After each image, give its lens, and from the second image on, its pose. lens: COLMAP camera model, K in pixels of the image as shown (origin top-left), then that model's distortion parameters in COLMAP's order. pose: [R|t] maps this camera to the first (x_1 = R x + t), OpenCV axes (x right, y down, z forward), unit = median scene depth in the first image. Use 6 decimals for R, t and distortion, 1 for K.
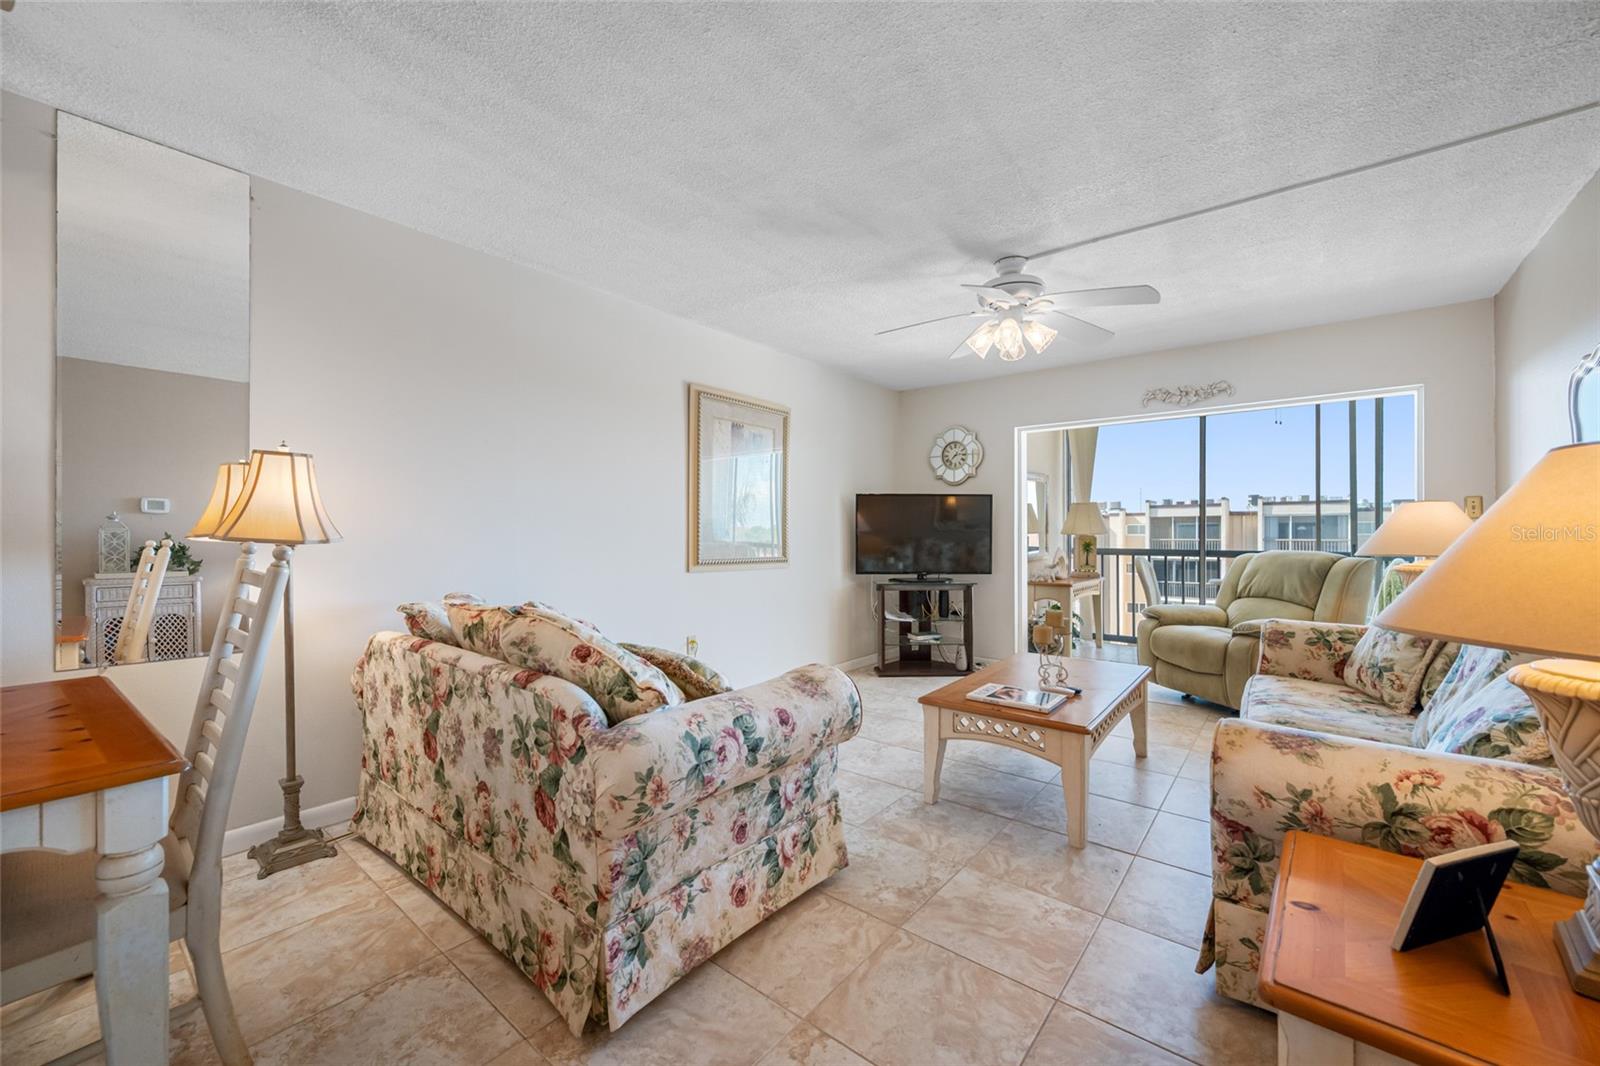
lens RADIAL K [[633.7, 0, 811.4], [0, 633.7, 542.4], [0, 0, 1]] dist [0.002412, -0.000817]
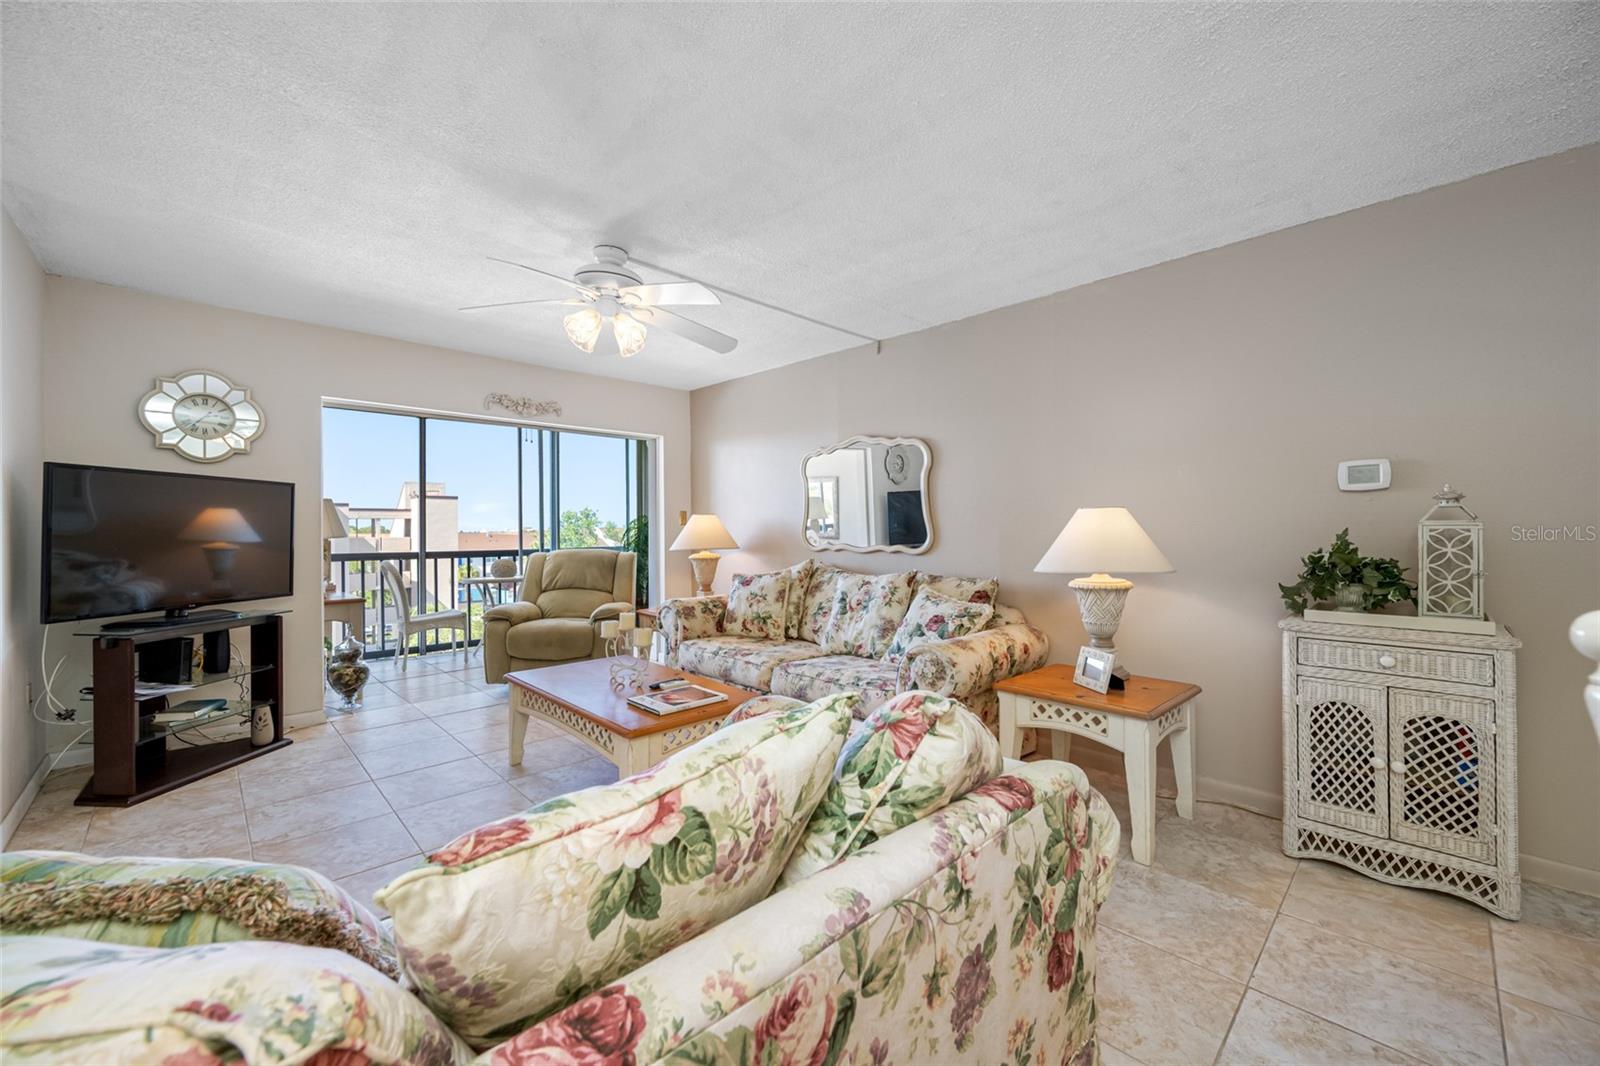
lens RADIAL K [[633.7, 0, 796.5], [0, 633.7, 530.4], [0, 0, 1]] dist [0.002412, -0.000817]
pose [[0.134995, -0.002629, 0.990843, -0.691896], [0.020413, 0.999792, -0.000128, -0.022977], [-0.990636, 0.020244, 0.135020, 0.708930]]
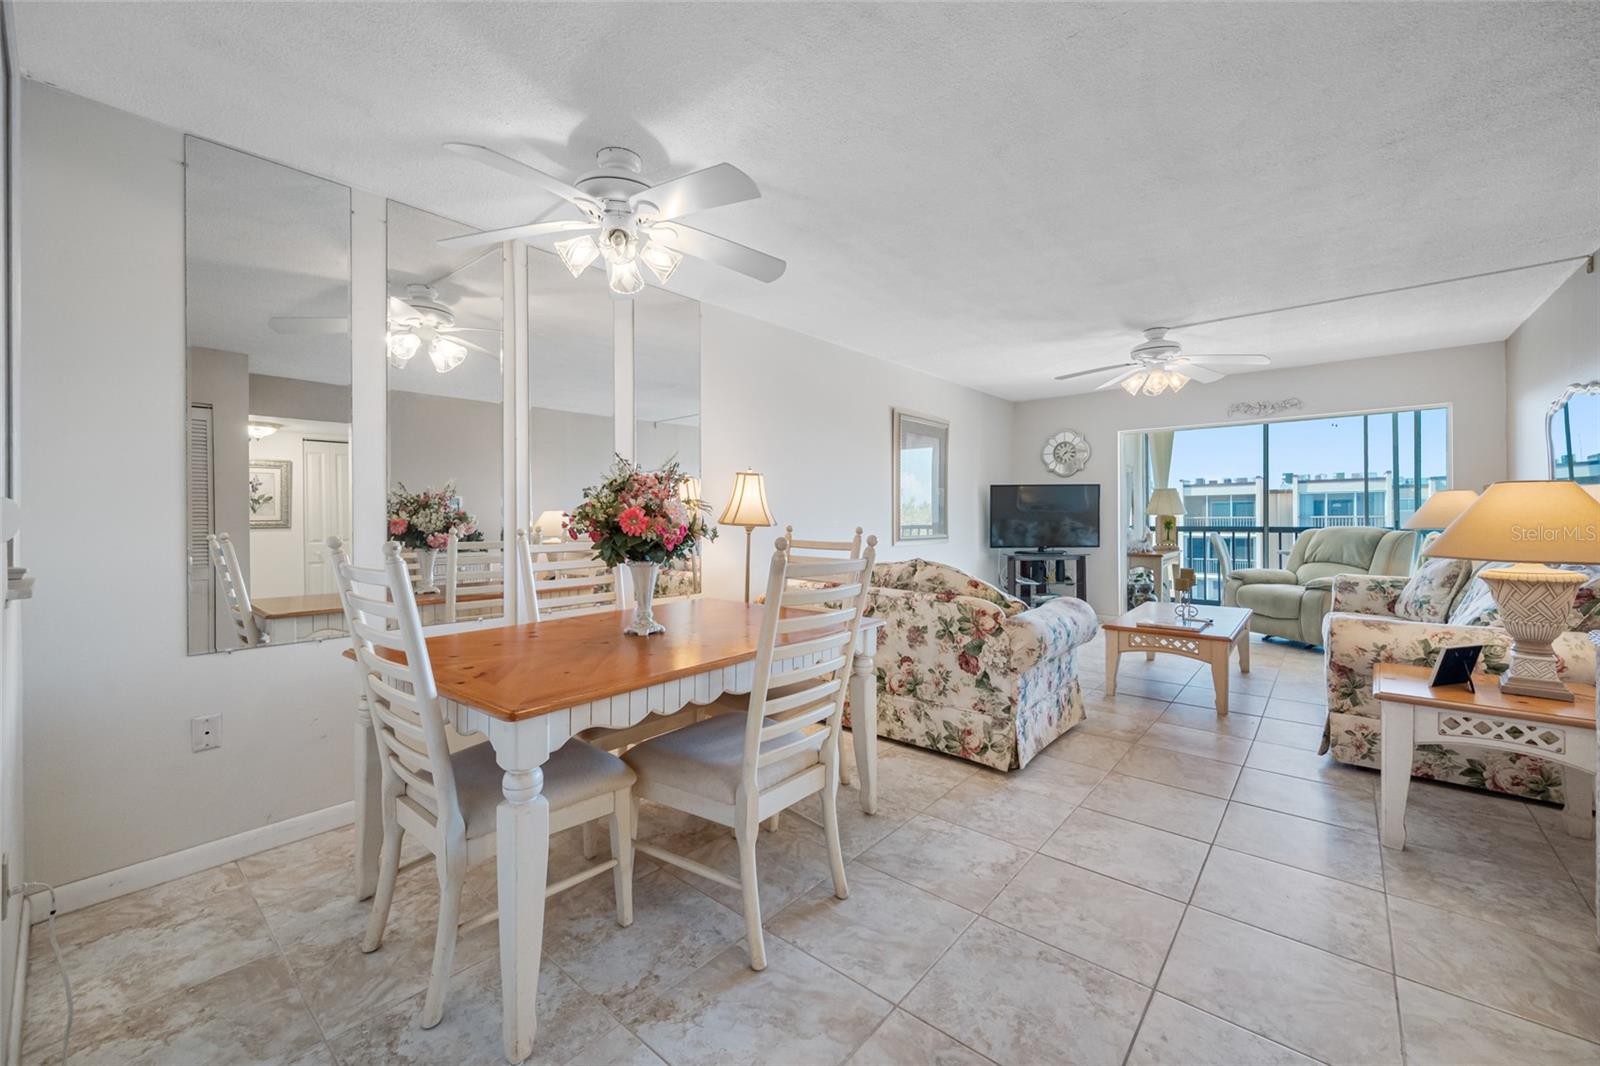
lens RADIAL K [[633.7, 0, 799.5], [0, 633.7, 526.3], [0, 0, 1]] dist [0.002412, -0.000817]
pose [[0.999093, -0.009748, -0.041459, -0.526443], [0.009874, 0.999947, 0.002833, -0.002288], [0.041429, -0.003239, 0.999136, -0.580235]]
